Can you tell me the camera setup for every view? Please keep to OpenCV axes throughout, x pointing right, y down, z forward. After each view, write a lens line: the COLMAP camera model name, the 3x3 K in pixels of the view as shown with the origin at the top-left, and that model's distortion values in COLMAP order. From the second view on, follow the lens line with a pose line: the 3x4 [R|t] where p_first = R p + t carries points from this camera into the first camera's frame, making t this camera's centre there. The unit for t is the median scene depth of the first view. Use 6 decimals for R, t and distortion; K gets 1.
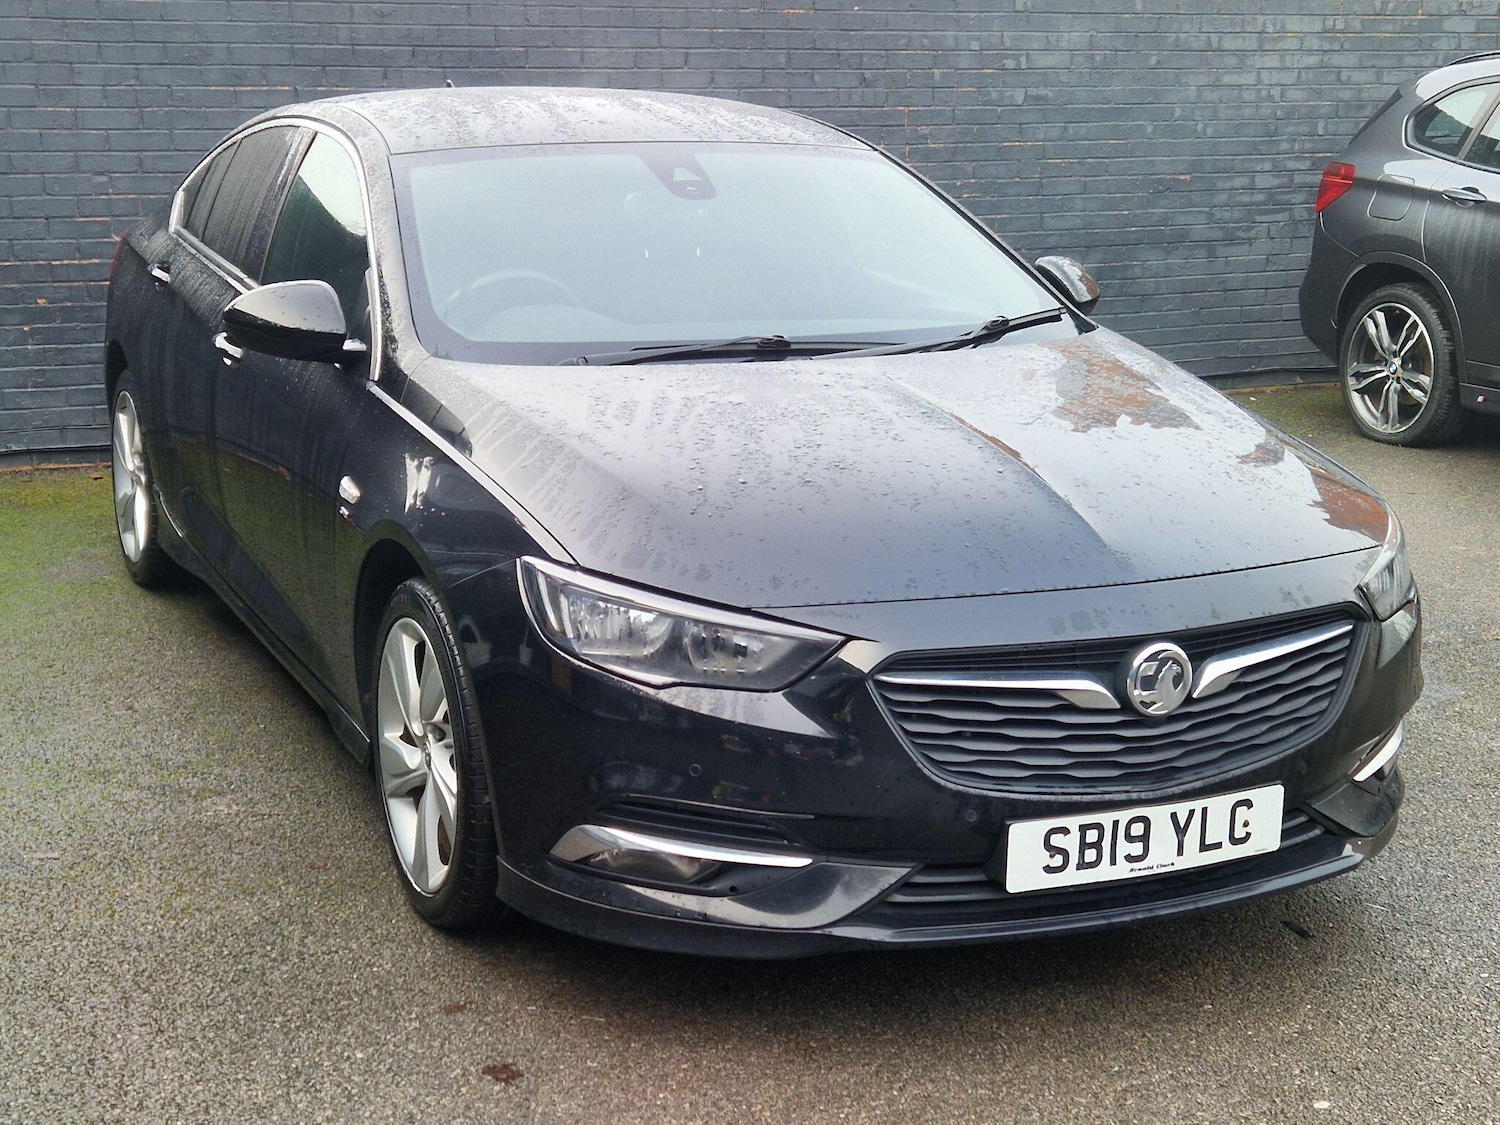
lens RADIAL K [[2250.8, 0, 750.8], [0, 2250.8, 569.3], [0, 0, 1]] dist [0.081848, -0.057007]
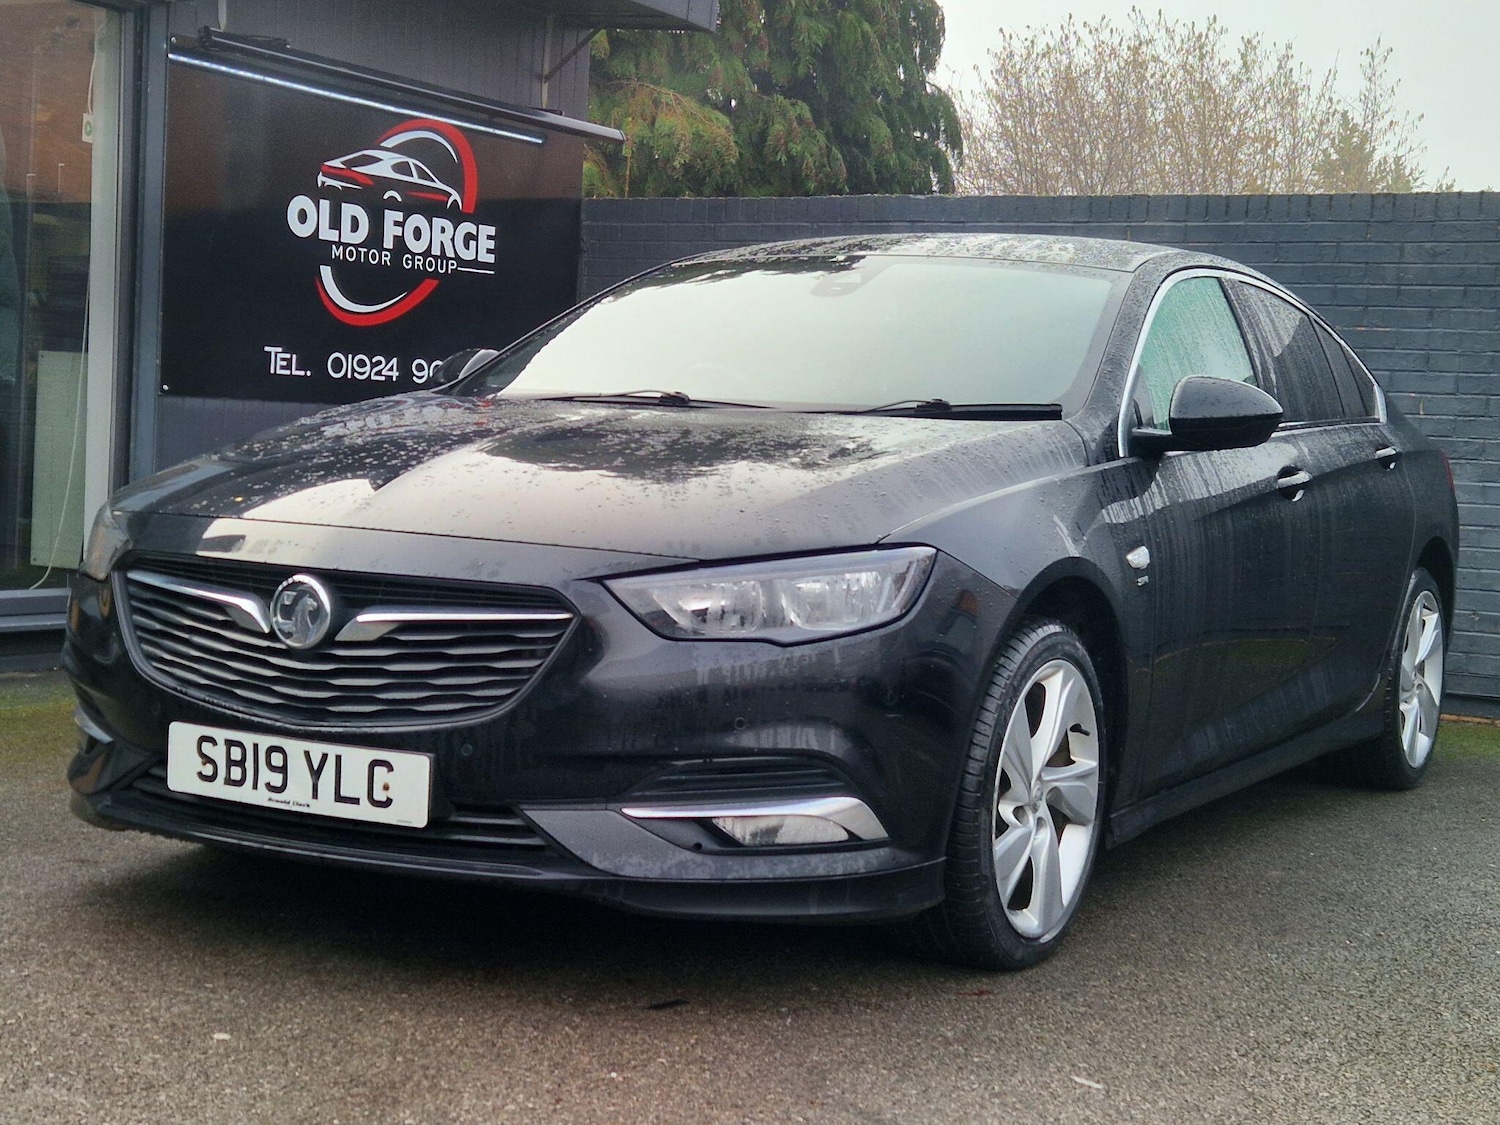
lens RADIAL K [[2391.1, 0, 769.8], [0, 2391.1, 594.1], [0, 0, 1]] dist [0.097770, -0.124004]
pose [[0.603986, 0.076388, -0.793325, 1.149415], [-0.220415, 0.972583, -0.074161, 0.073026], [0.765910, 0.219653, 0.604264, 0.492282]]
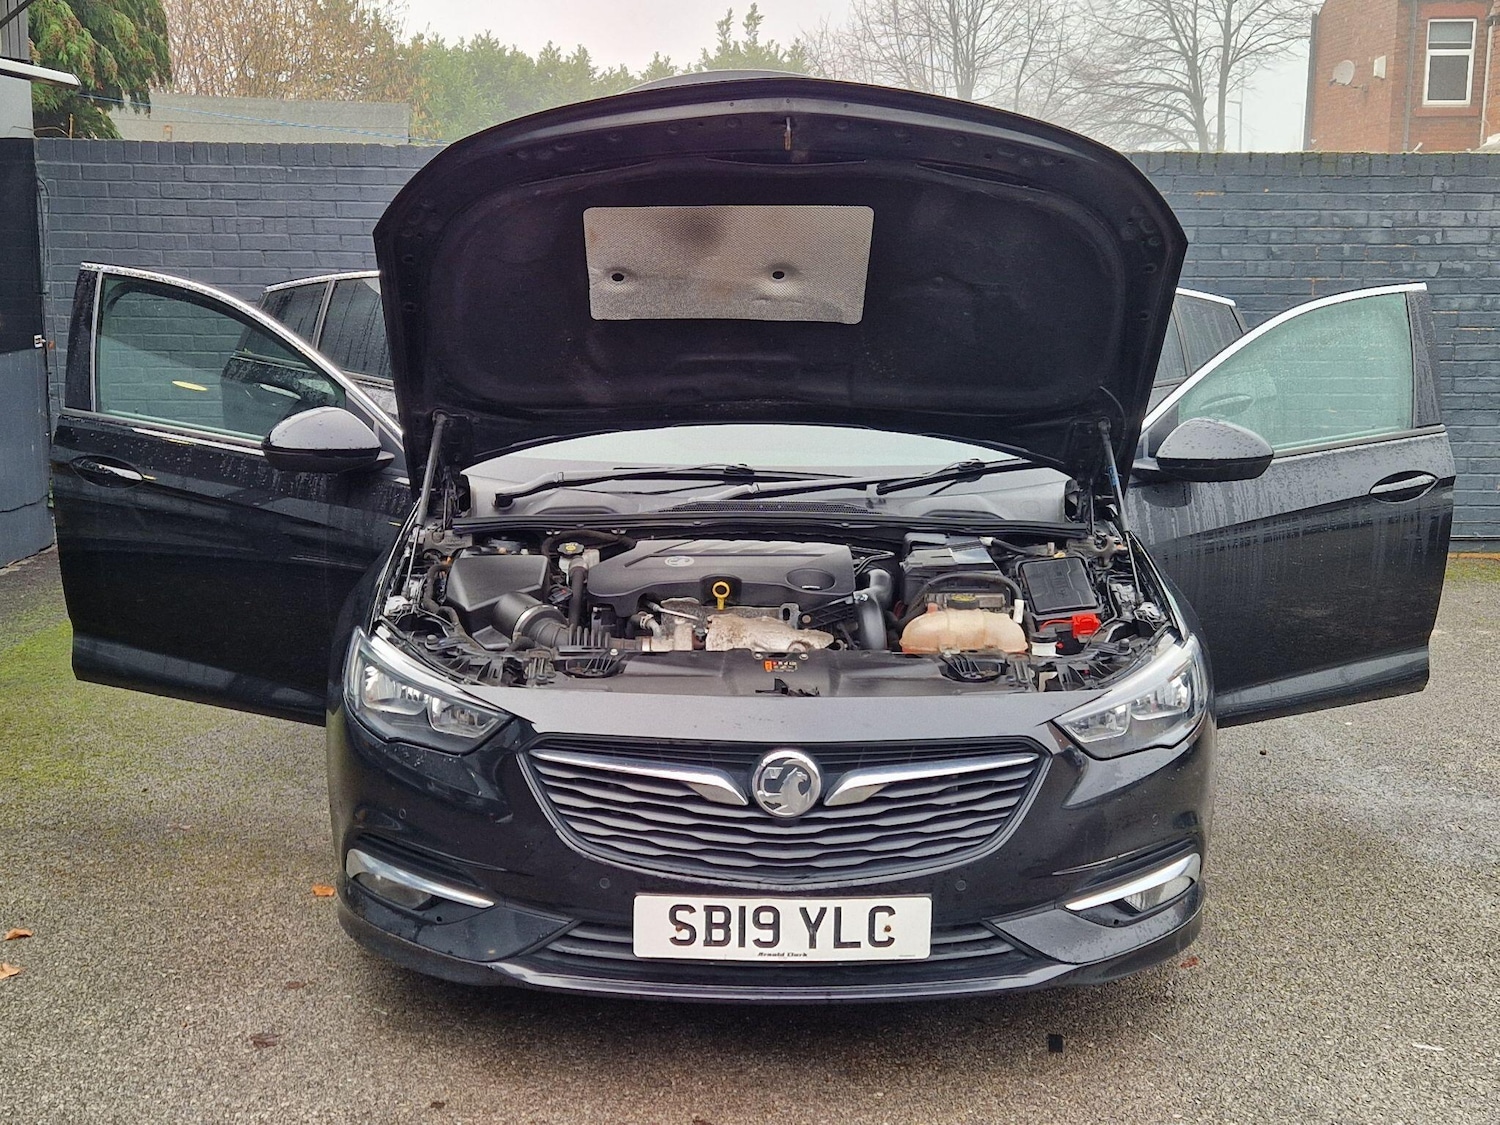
lens RADIAL K [[1859.9, 0, 759.0], [0, 1859.9, 576.5], [0, 0, 1]] dist [0.080077, -0.035587]
pose [[0.917502, 0.075775, -0.390446, 0.507107], [-0.092524, 0.995415, -0.024238, -0.028778], [0.386820, 0.058364, 0.920307, 0.144258]]
